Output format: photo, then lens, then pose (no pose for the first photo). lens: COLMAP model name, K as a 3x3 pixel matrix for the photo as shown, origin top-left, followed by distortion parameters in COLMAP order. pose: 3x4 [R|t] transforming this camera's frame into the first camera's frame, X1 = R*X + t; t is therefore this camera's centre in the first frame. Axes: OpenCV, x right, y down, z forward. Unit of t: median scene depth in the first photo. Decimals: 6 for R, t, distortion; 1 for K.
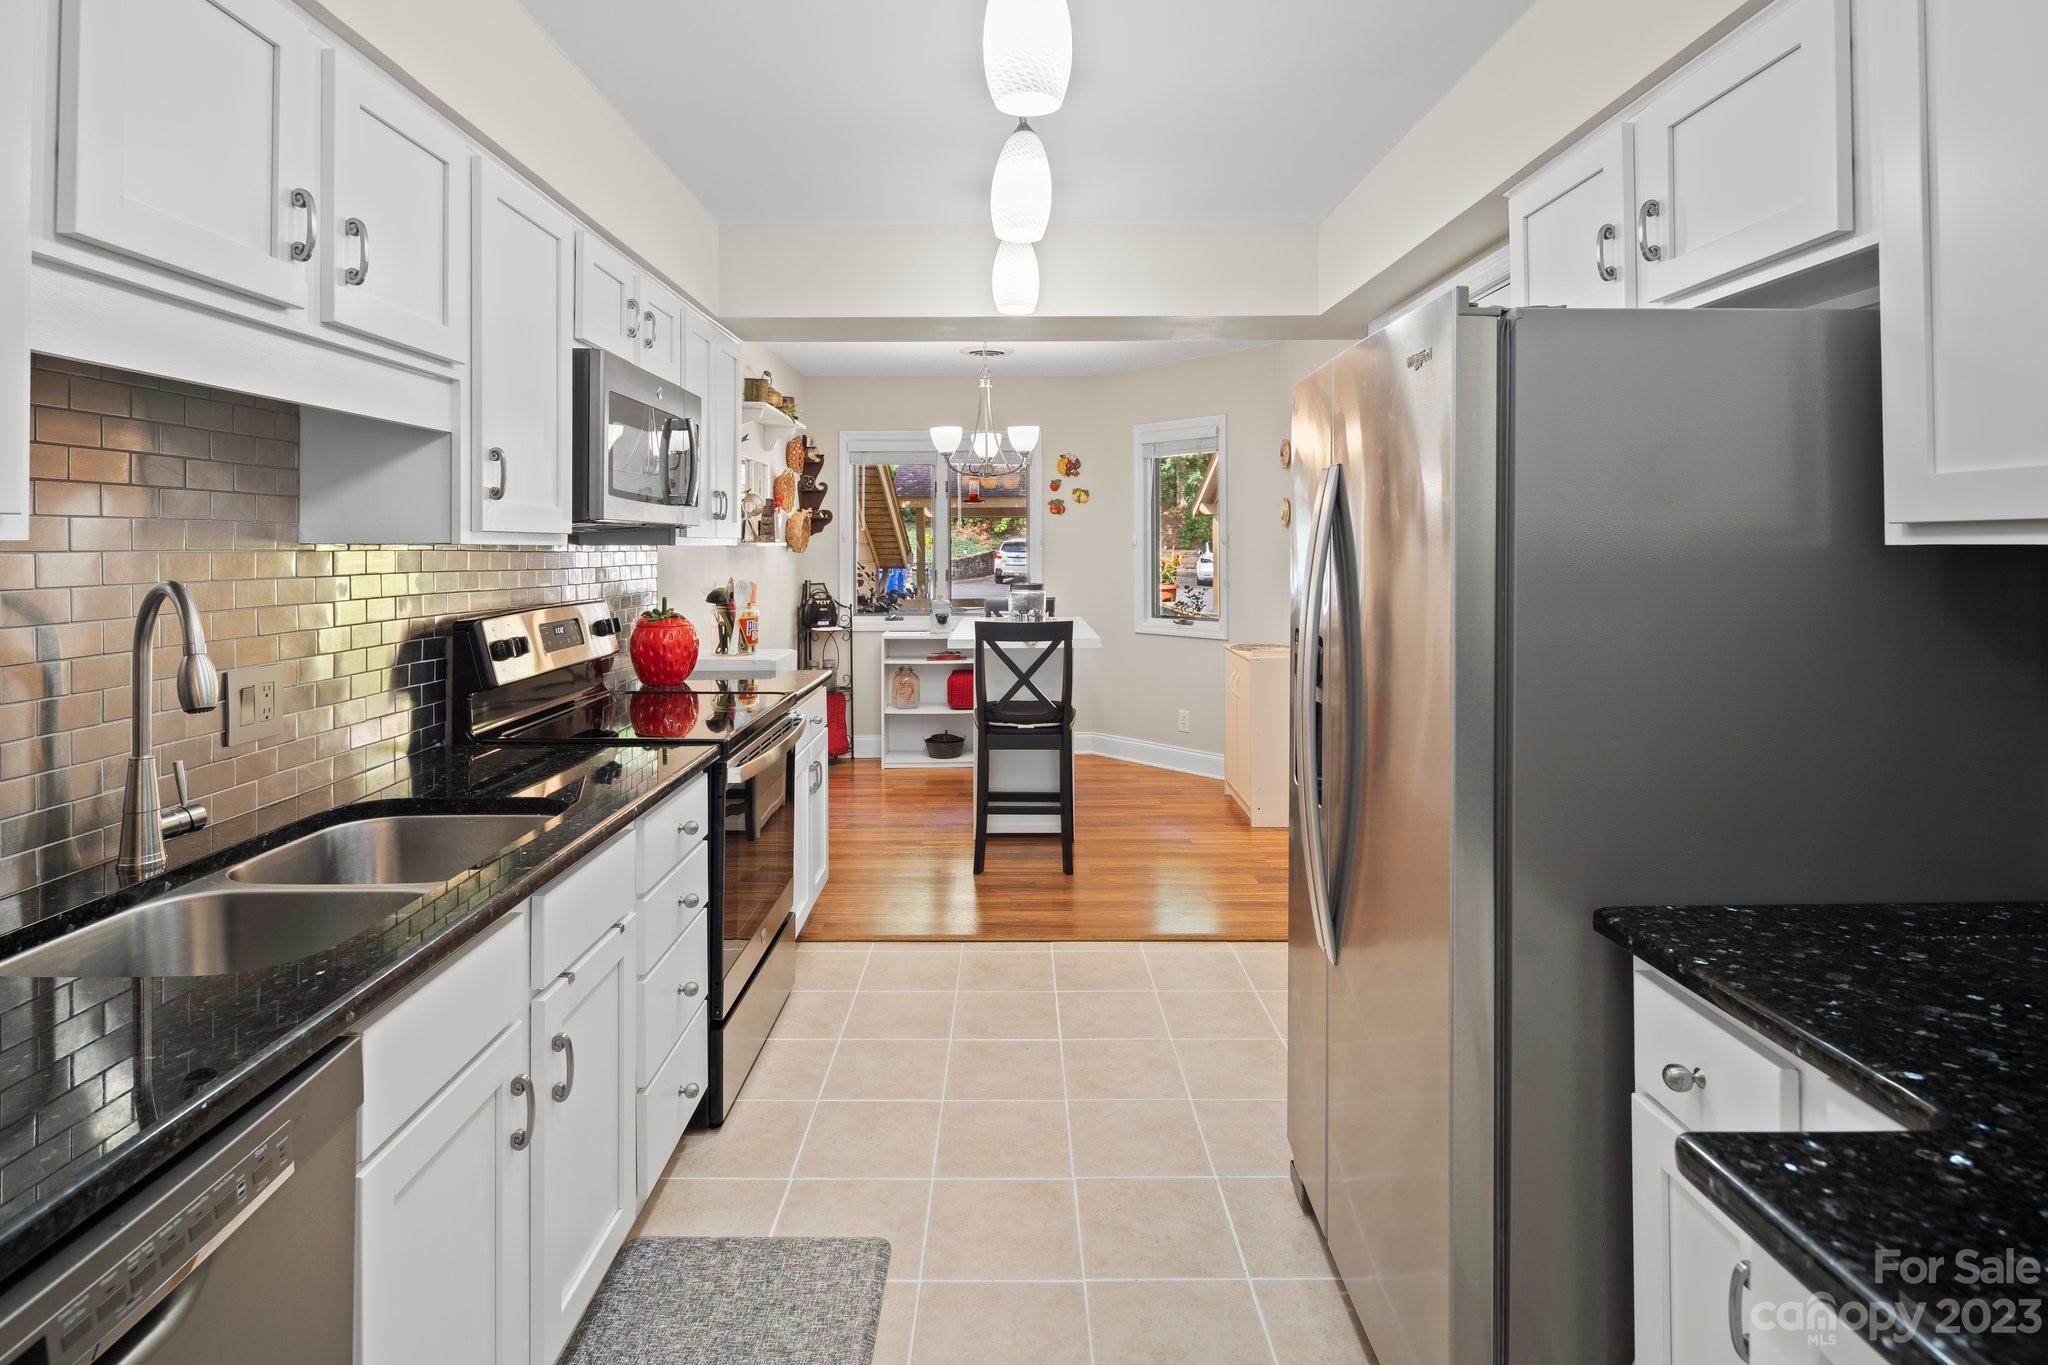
lens RADIAL K [[1000.3, 0, 1022.2], [0, 1000.3, 538.6], [0, 0, 1]] dist [-0.000215, 0.000003]
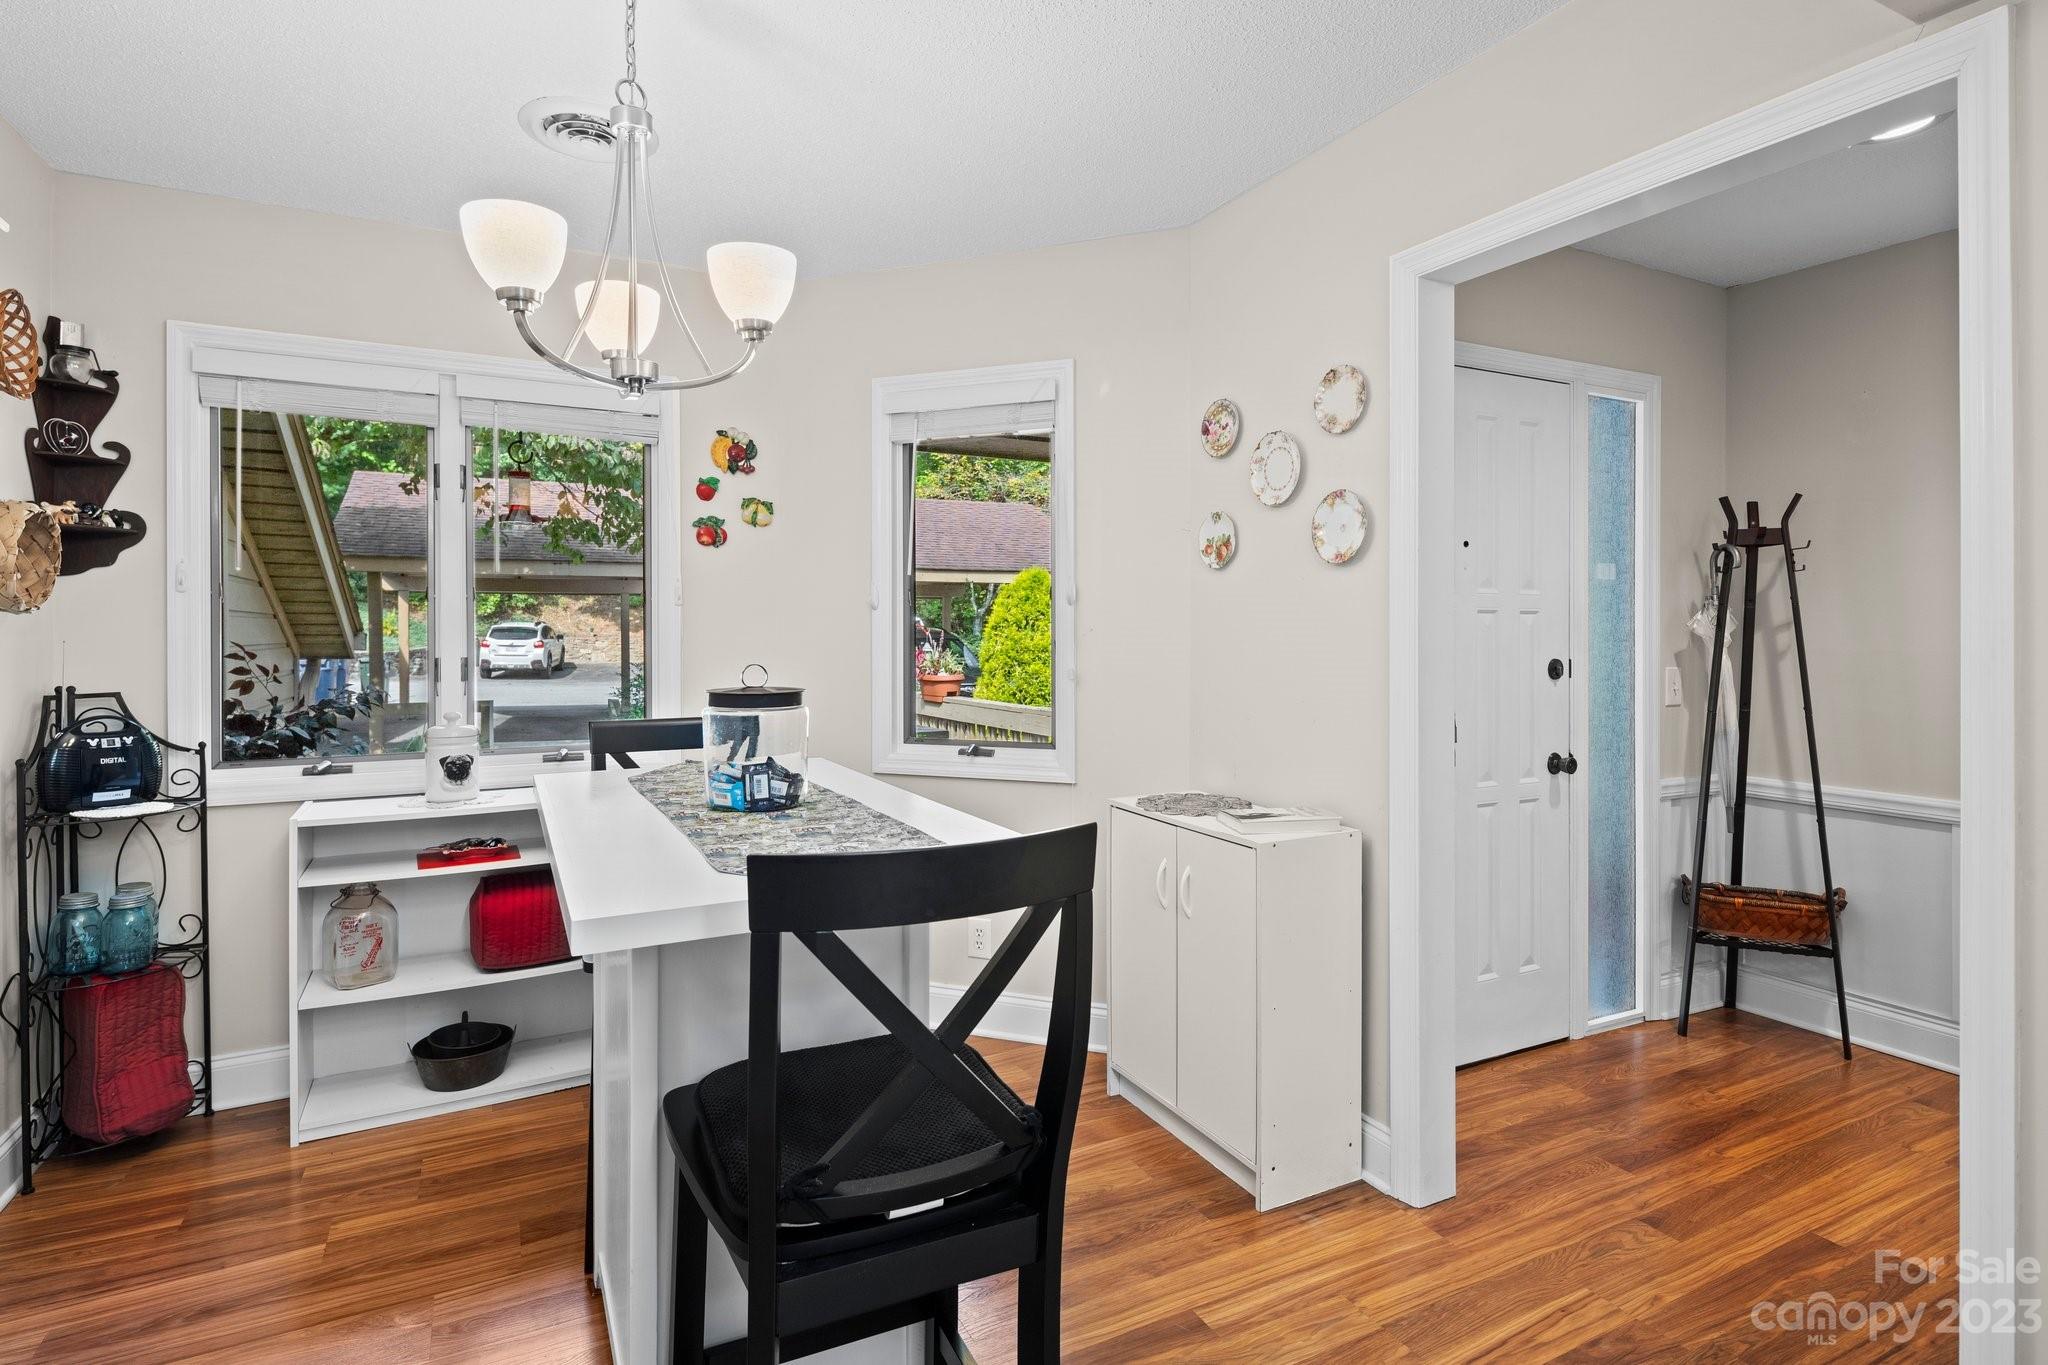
lens RADIAL K [[1006.7, 0, 1007.8], [0, 1006.7, 636.7], [0, 0, 1]] dist [-0.000811, -0.001360]
pose [[0.893898, 0.001106, 0.448270, -0.059902], [-0.005169, 0.999956, 0.007841, 0.017009], [-0.448241, -0.009326, 0.893864, 0.479802]]
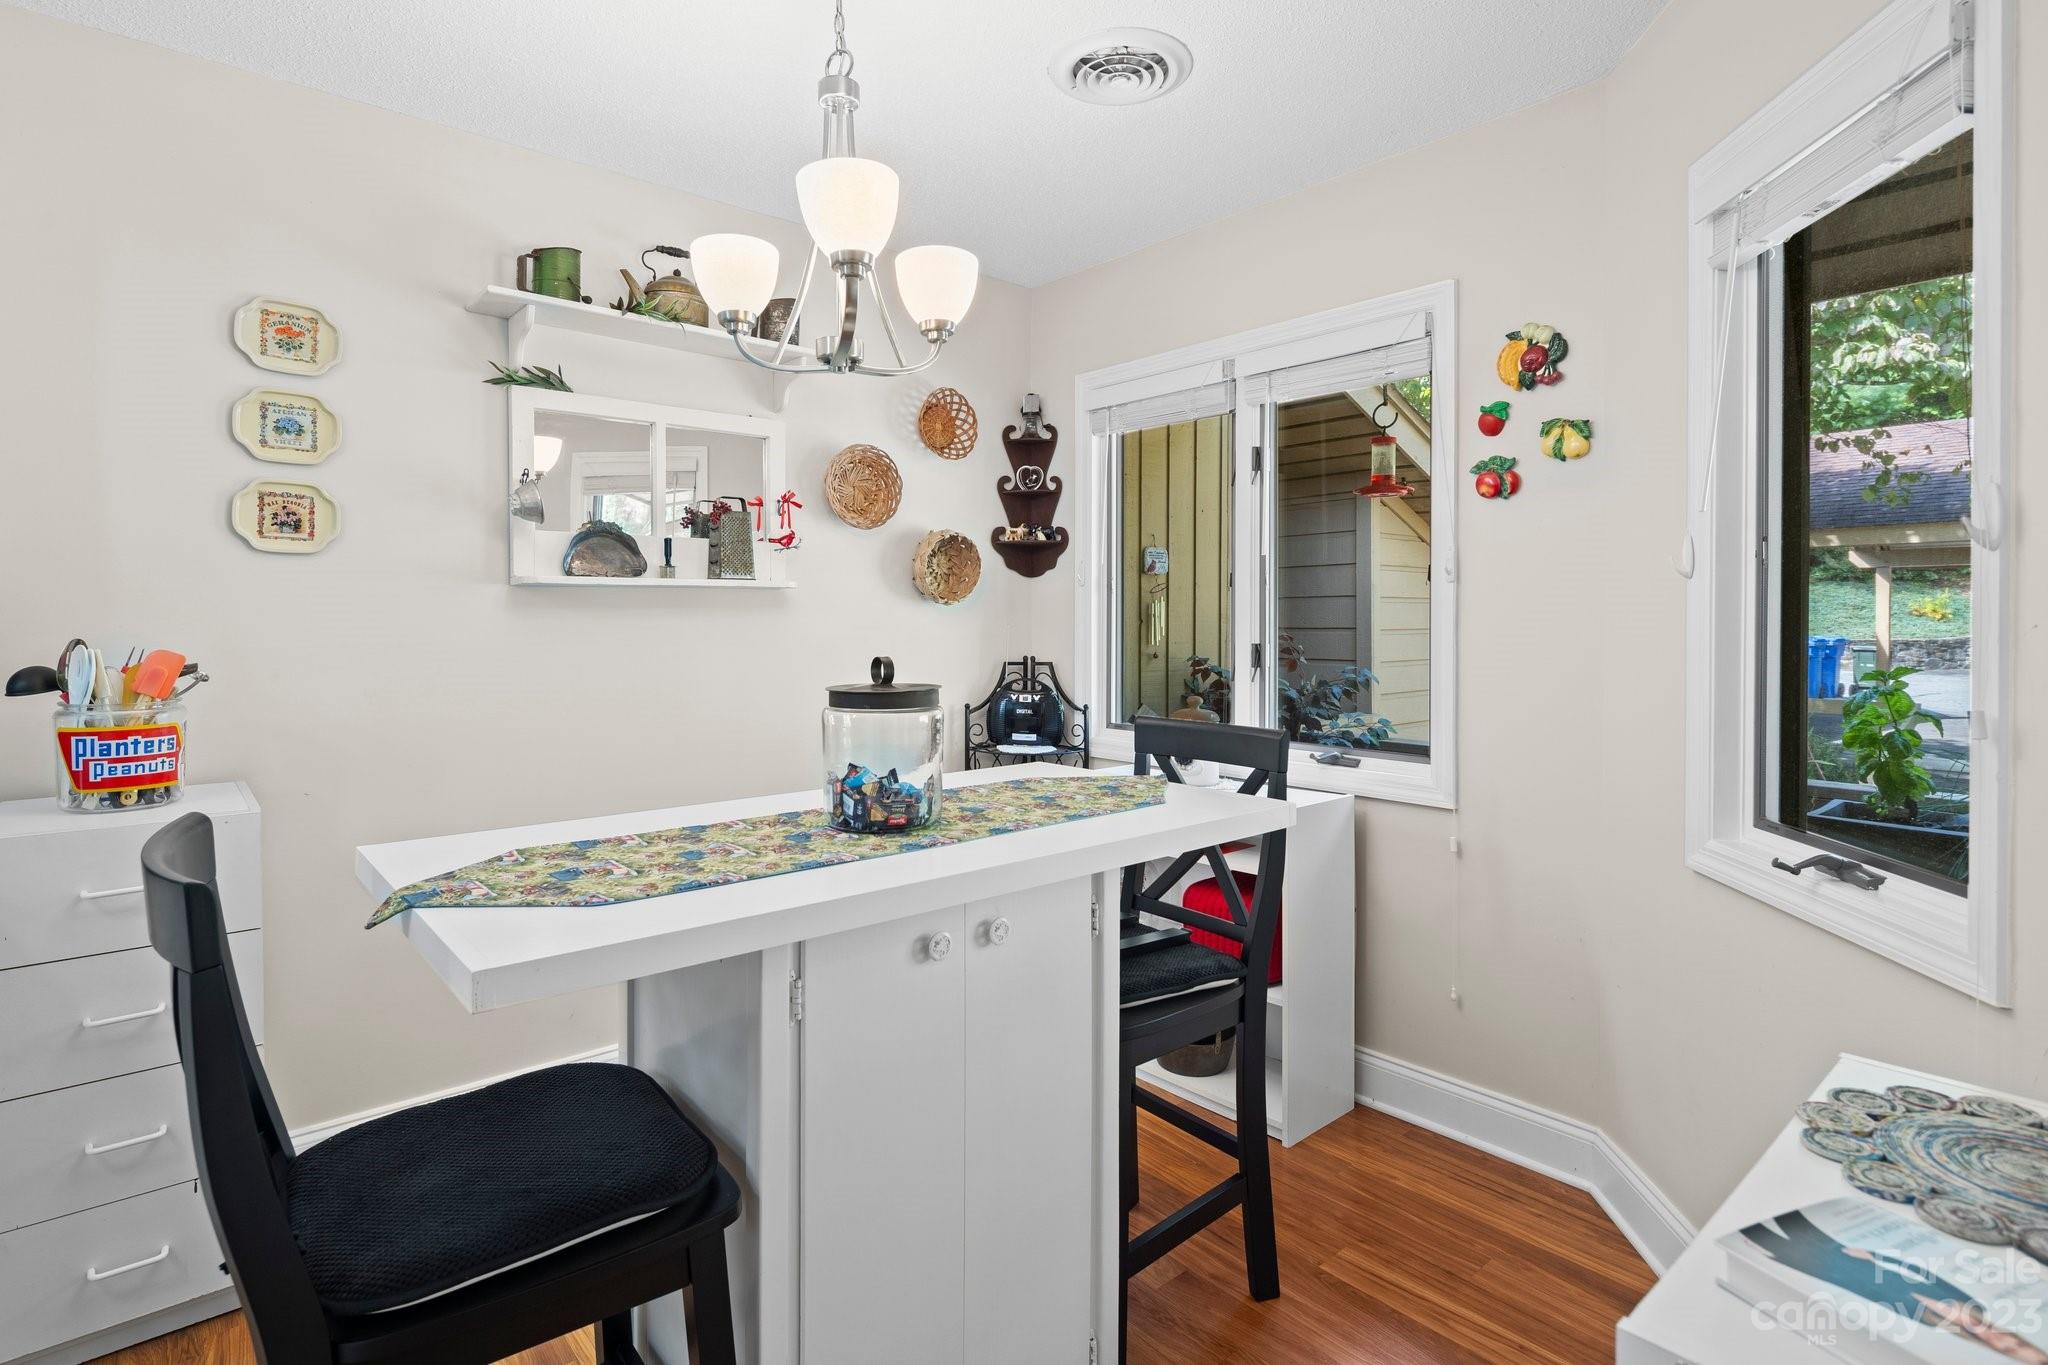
lens RADIAL K [[1014.2, 0, 1018.8], [0, 1014.2, 639.4], [0, 0, 1]] dist [-0.000267, 0.000488]
pose [[0.642384, 0.019646, -0.766131, 0.209938], [0.002386, 0.999615, 0.027633, 0.016742], [0.766380, -0.019579, 0.642090, 0.633122]]
